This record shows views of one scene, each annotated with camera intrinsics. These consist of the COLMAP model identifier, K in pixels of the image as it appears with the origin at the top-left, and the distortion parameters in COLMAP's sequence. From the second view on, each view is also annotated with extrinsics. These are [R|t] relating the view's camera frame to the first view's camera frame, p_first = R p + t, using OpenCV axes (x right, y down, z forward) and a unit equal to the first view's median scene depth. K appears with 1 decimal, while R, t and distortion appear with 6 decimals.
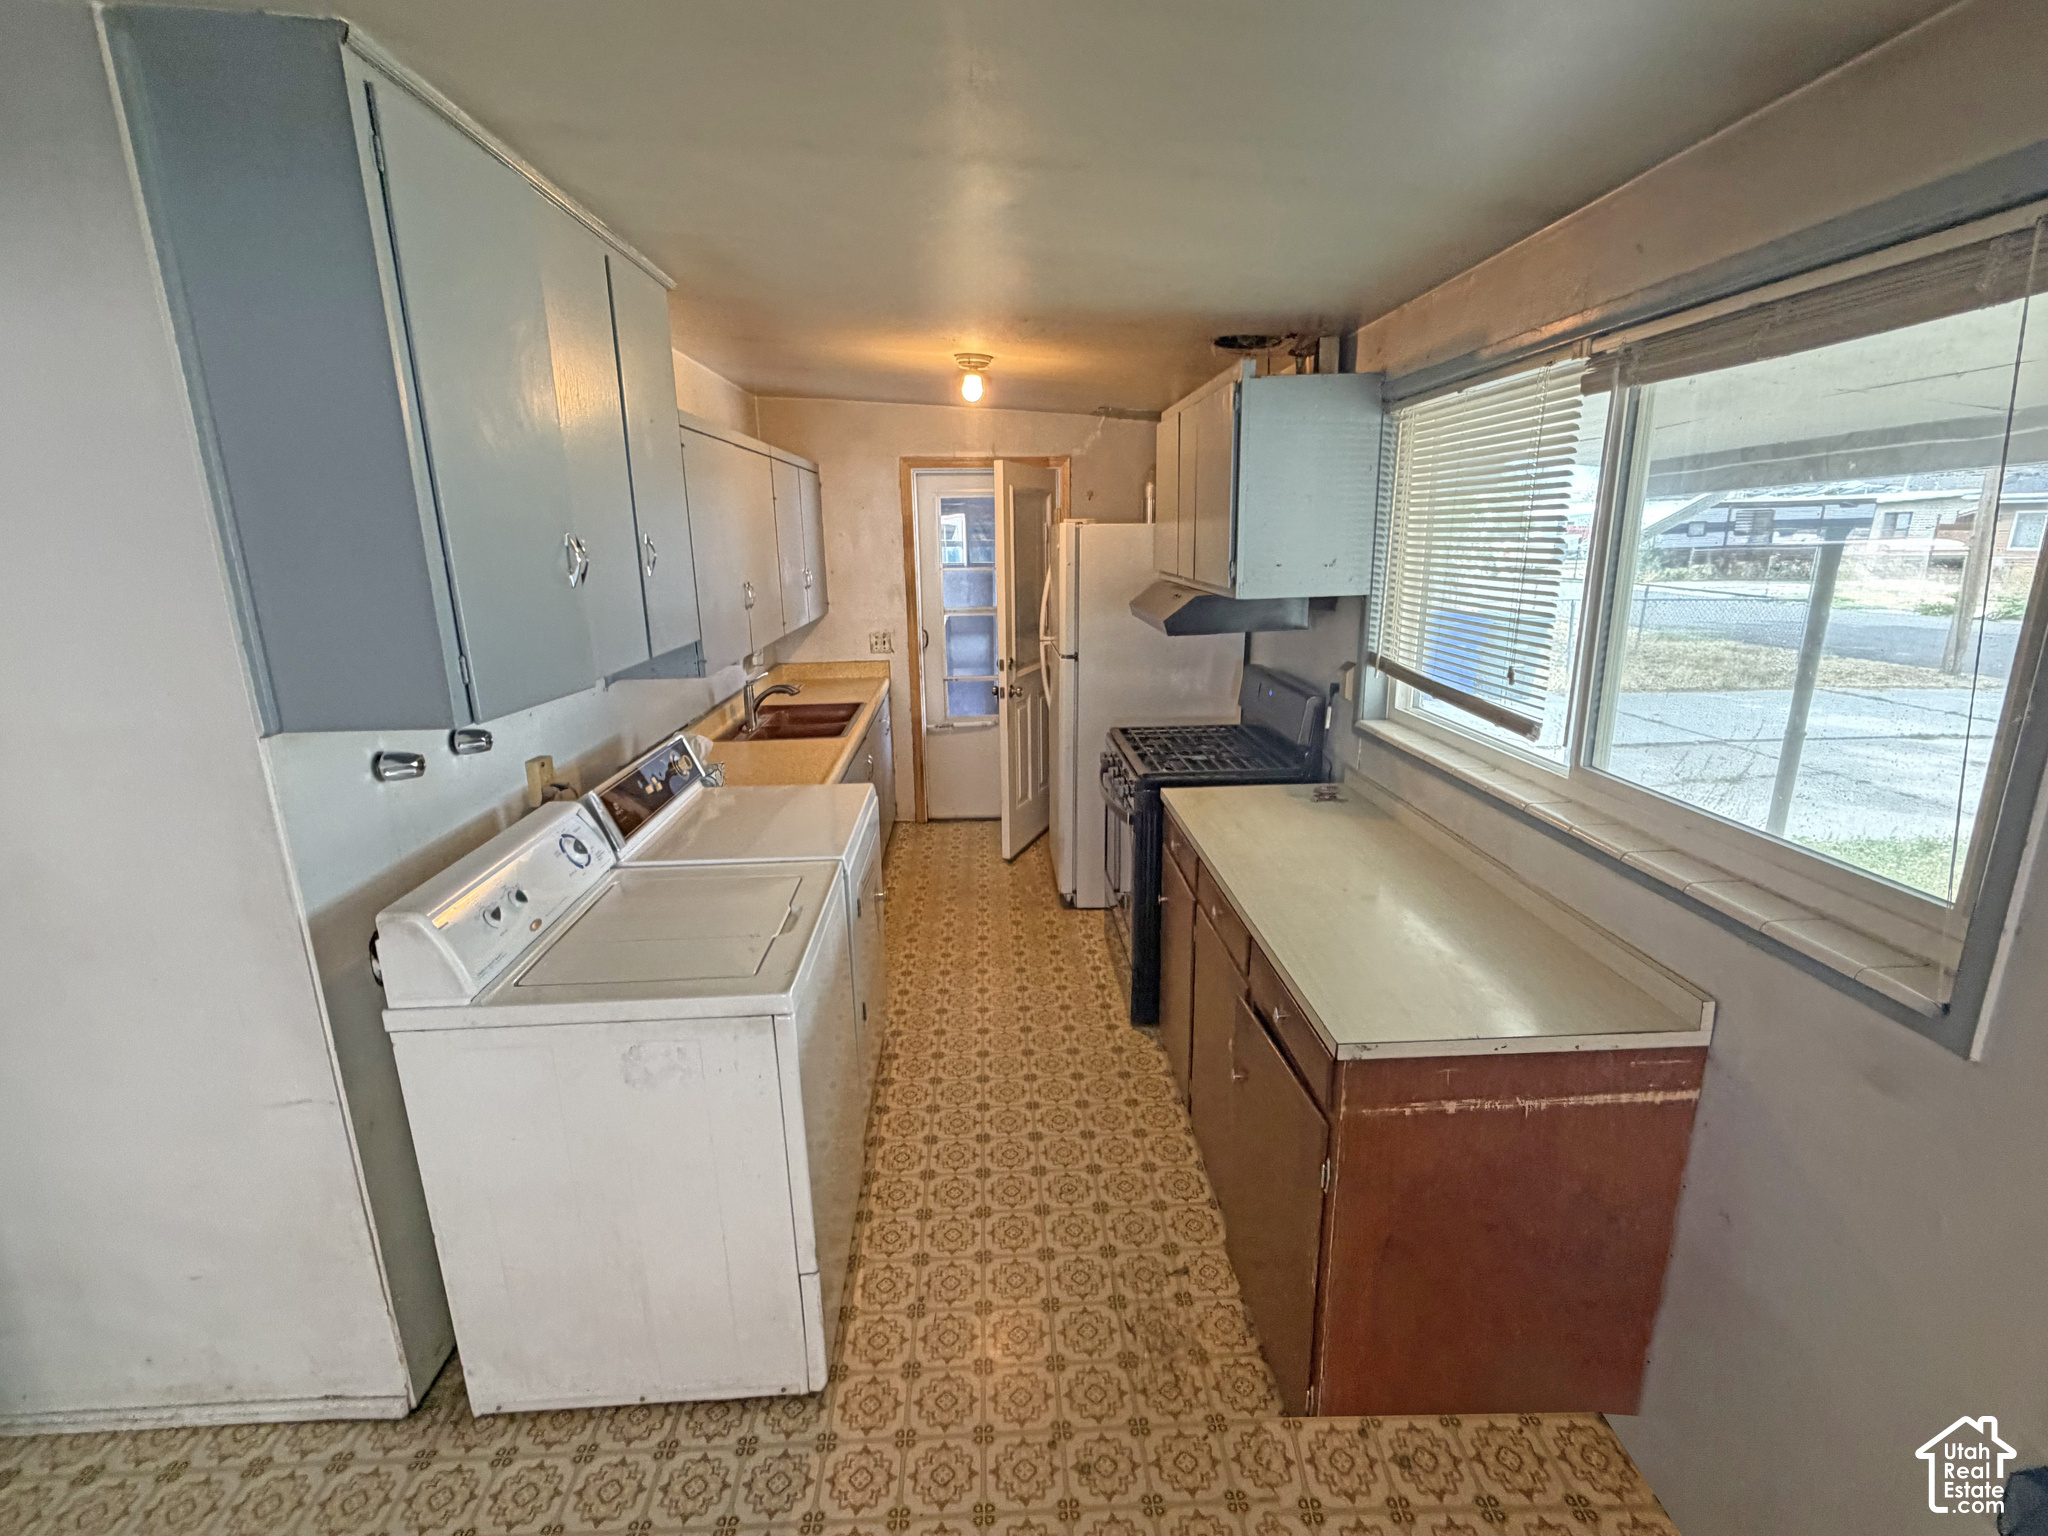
lens RADIAL K [[906.0, 0, 1023.5], [0, 906.0, 764.3], [0, 0, 1]] dist [-0.001367, 0.000188]
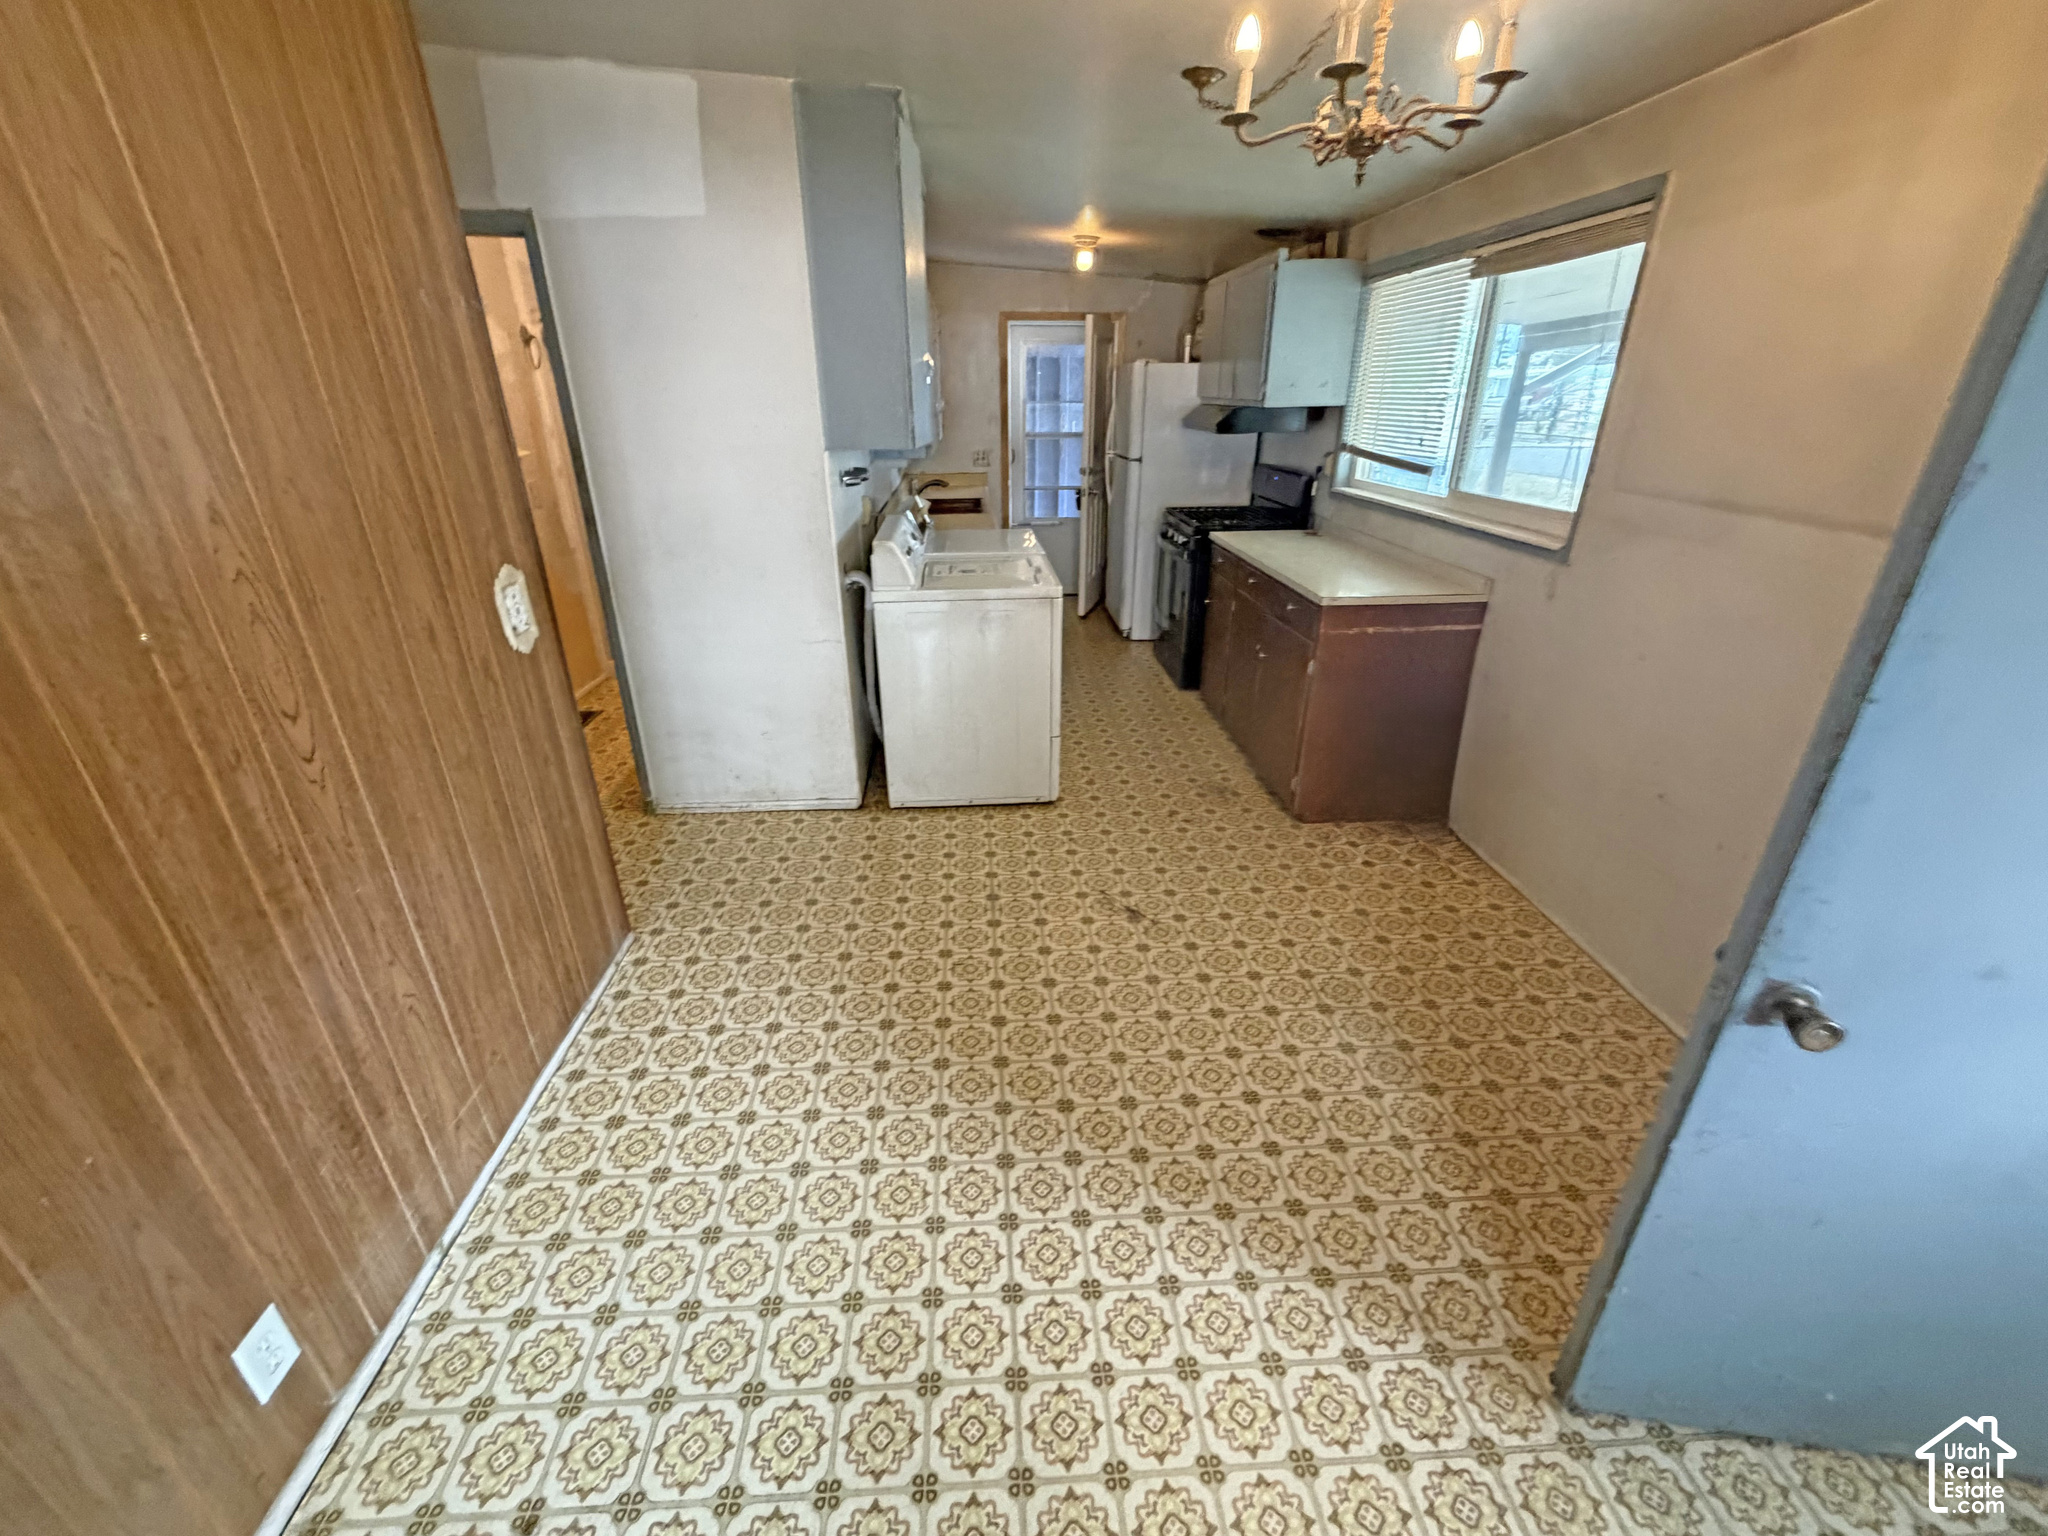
lens RADIAL K [[808.9, 0, 1022.3], [0, 808.9, 764.7], [0, 0, 1]] dist [-0.005736, 0.000034]
pose [[0.999845, 0.002942, 0.017333, -0.228622], [-0.006020, 0.983586, 0.180339, 0.194120], [-0.016518, -0.180416, 0.983452, -0.548129]]
